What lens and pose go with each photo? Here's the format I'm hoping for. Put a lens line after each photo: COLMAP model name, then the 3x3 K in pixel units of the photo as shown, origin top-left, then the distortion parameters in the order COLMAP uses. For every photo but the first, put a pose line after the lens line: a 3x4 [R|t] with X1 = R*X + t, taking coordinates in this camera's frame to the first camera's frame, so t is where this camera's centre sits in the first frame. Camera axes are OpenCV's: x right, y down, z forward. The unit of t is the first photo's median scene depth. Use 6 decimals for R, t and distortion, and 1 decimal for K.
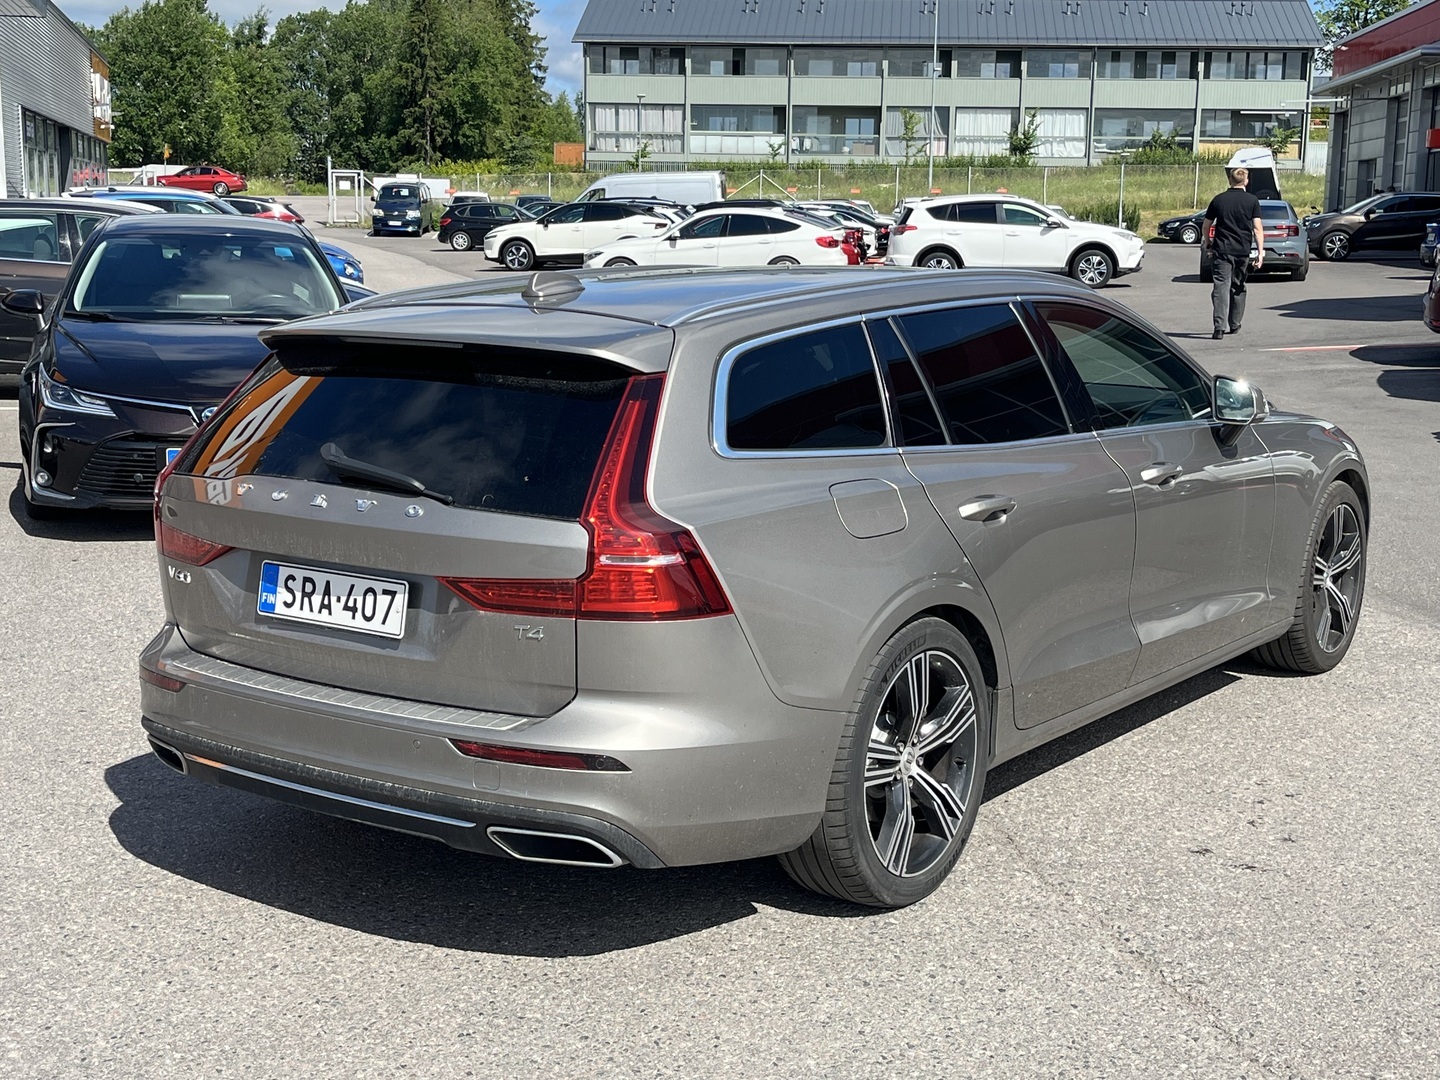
lens RADIAL K [[1910.1, 0, 713.1], [0, 1910.1, 540.5], [0, 0, 1]] dist [0.022427, 0.000000]
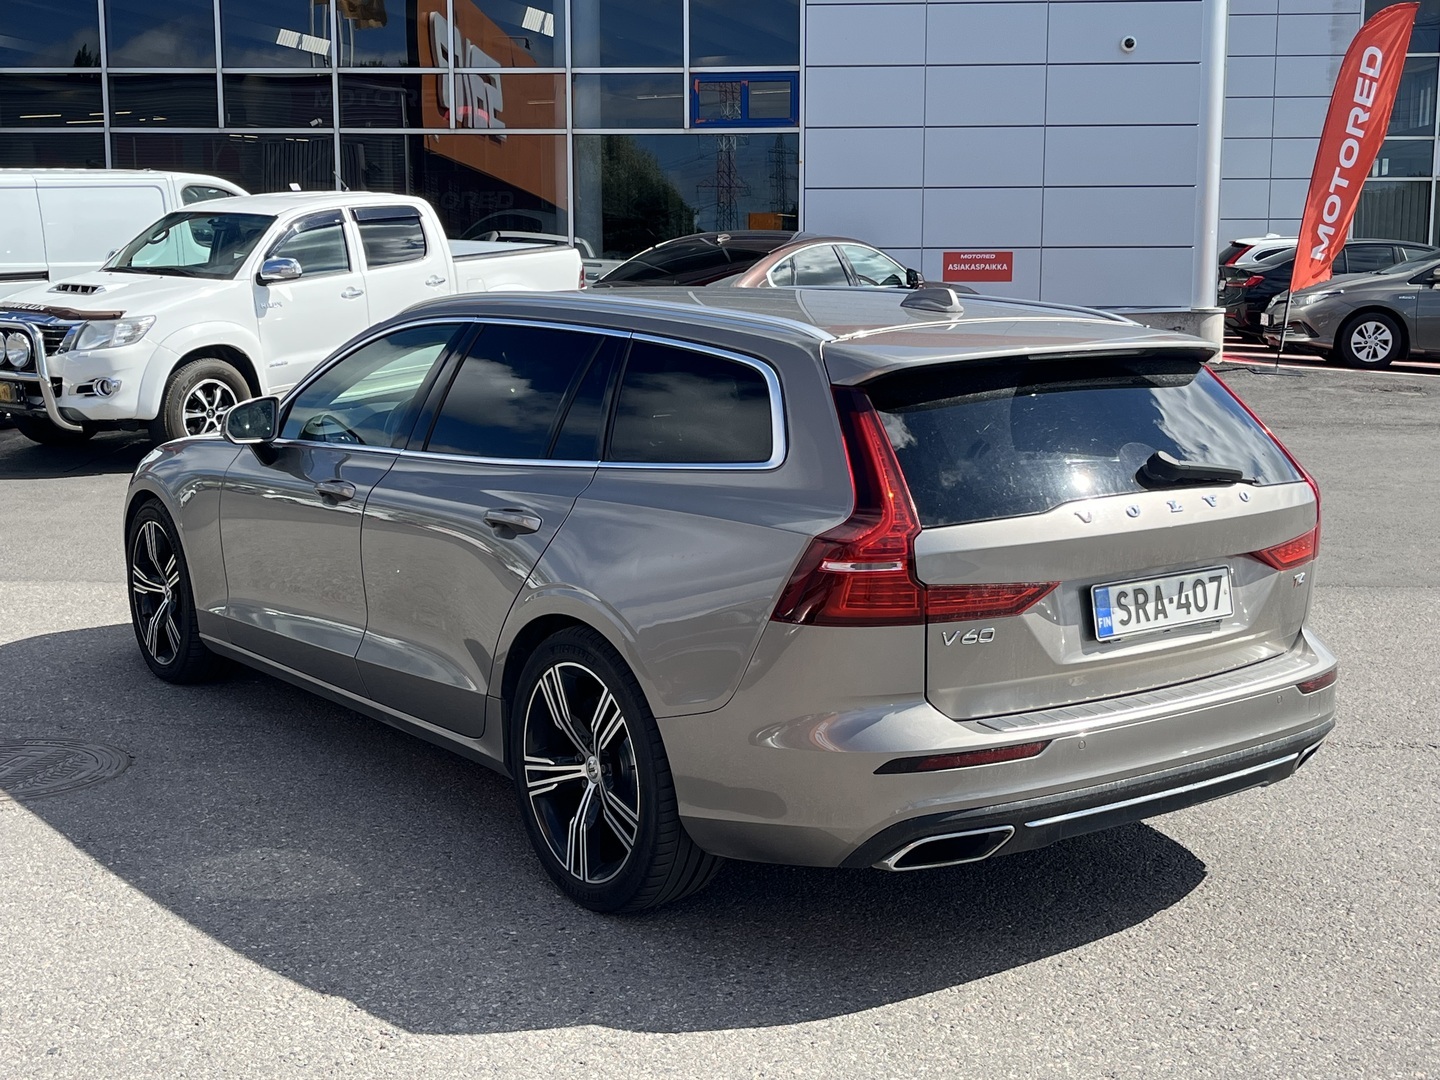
lens RADIAL K [[1808.9, 0, 714.2], [0, 1808.9, 542.2], [0, 0, 1]] dist [0.041695, 0.000000]
pose [[0.320985, -0.151122, 0.934950, -1.168144], [0.163272, 0.981237, 0.102550, -0.138589], [-0.932905, 0.119734, 0.339636, 0.882348]]
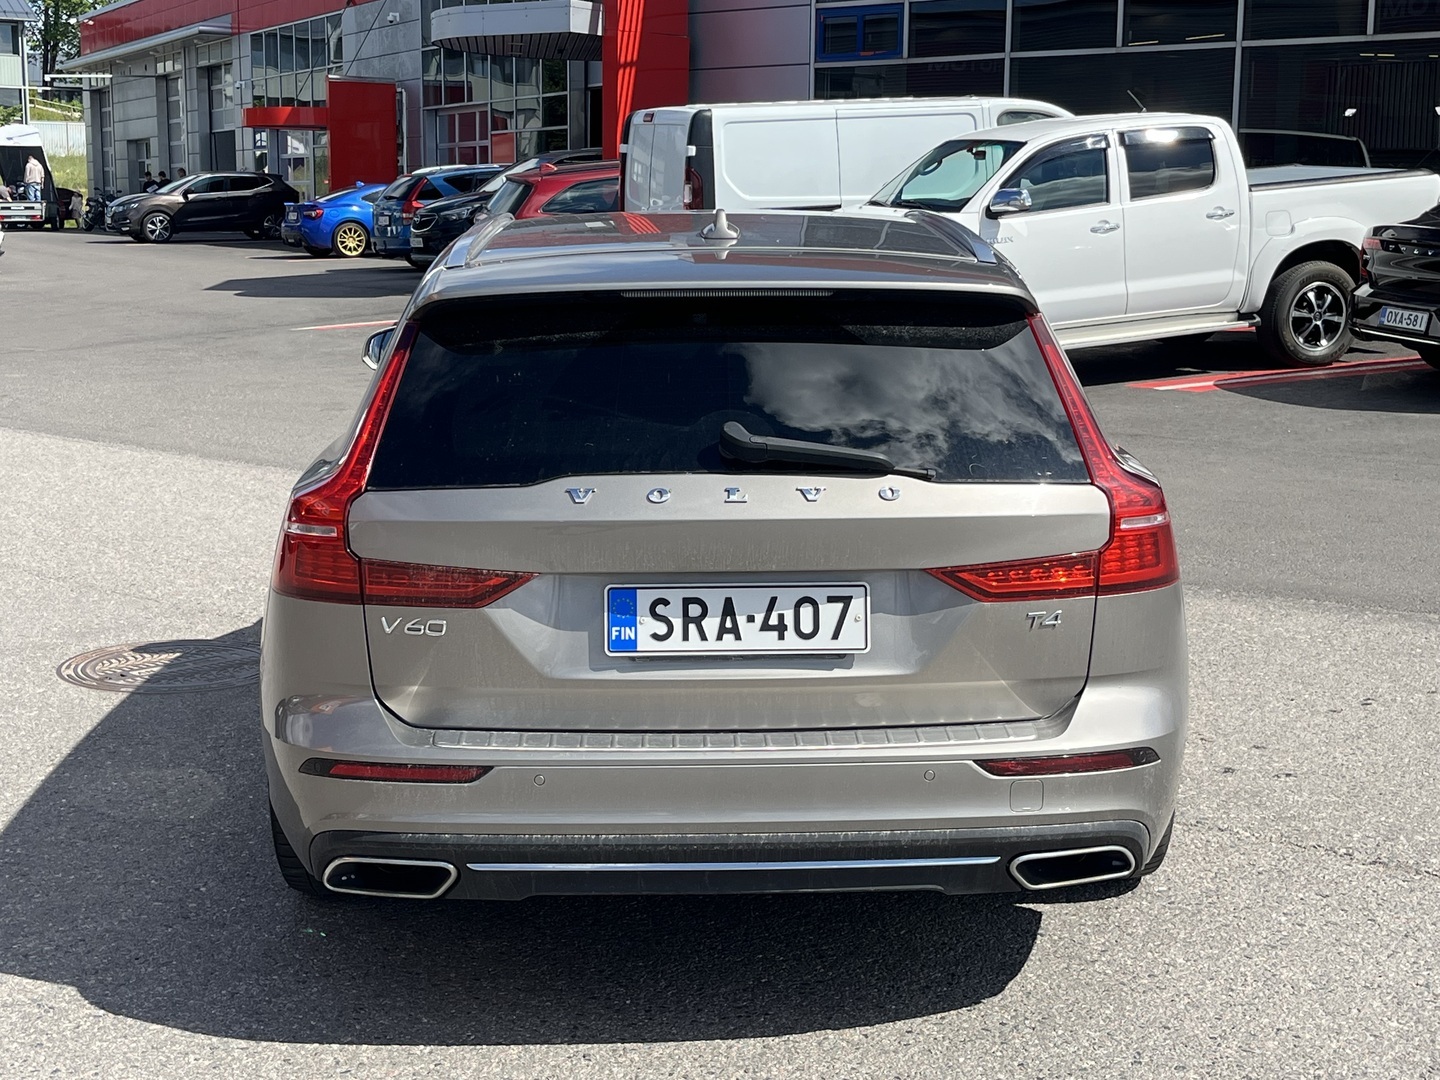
lens RADIAL K [[1987.9, 0, 717.1], [0, 1987.9, 532.1], [0, 0, 1]] dist [0.050653, 0.000000]
pose [[0.806672, -0.104428, 0.581701, -0.671886], [0.106500, 0.993838, 0.030727, -0.031033], [-0.581325, 0.037165, 0.812822, 0.335257]]
